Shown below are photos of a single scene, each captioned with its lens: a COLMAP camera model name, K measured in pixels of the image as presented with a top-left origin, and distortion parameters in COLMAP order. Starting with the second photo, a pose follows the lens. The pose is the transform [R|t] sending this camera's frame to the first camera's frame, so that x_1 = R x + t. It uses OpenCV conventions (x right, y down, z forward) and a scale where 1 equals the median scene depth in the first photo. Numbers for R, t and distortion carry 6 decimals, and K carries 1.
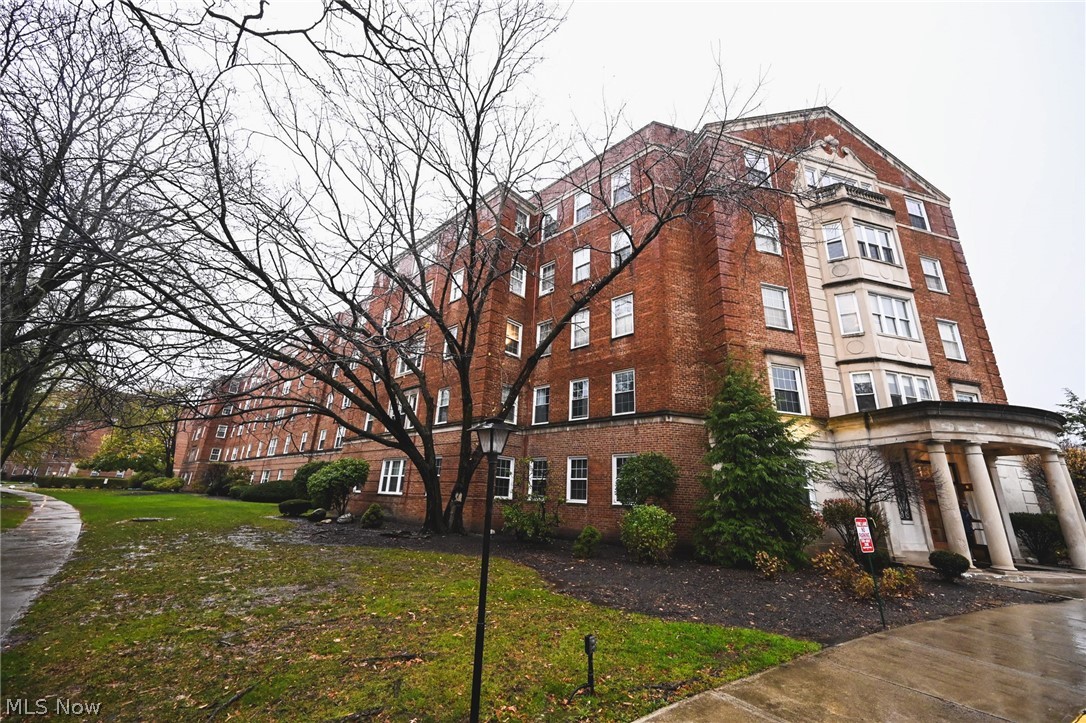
lens RADIAL K [[428.3, 0, 542.3], [0, 428.3, 360.5], [0, 0, 1]] dist [-0.003116, 0.000299]
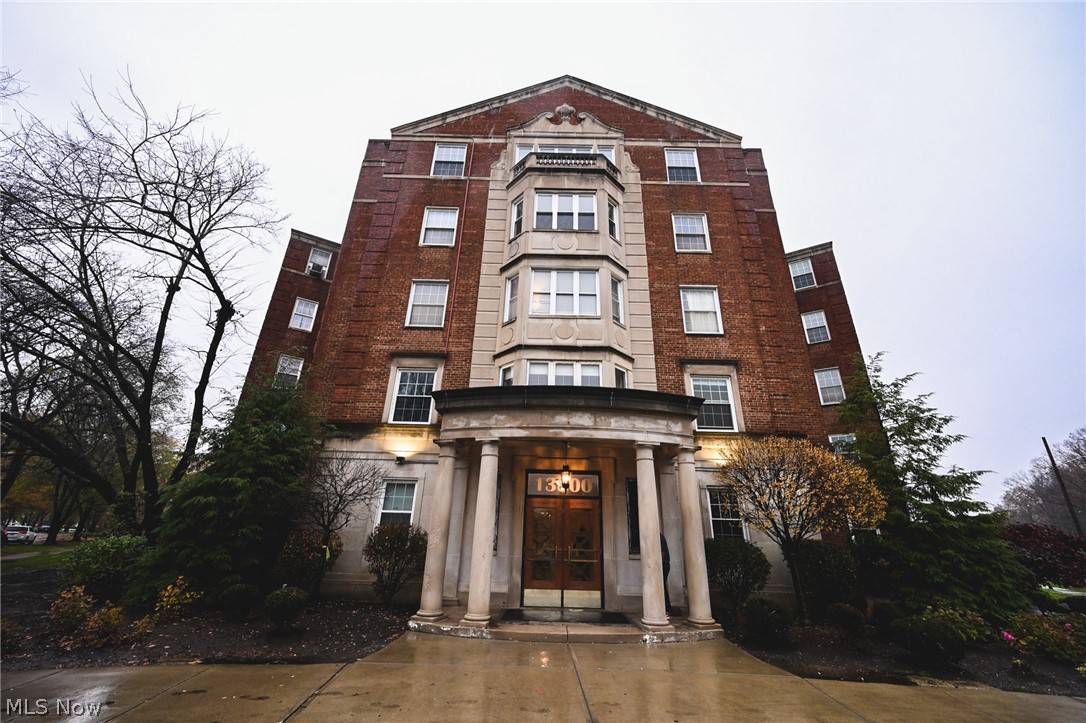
lens RADIAL K [[428.3, 0, 542.4], [0, 428.3, 360.4], [0, 0, 1]] dist [-0.003116, 0.000299]
pose [[0.959085, -0.119463, -0.256680, 0.935663], [0.092101, 0.988953, -0.116141, 0.107596], [0.267719, 0.087748, 0.959493, 0.224183]]
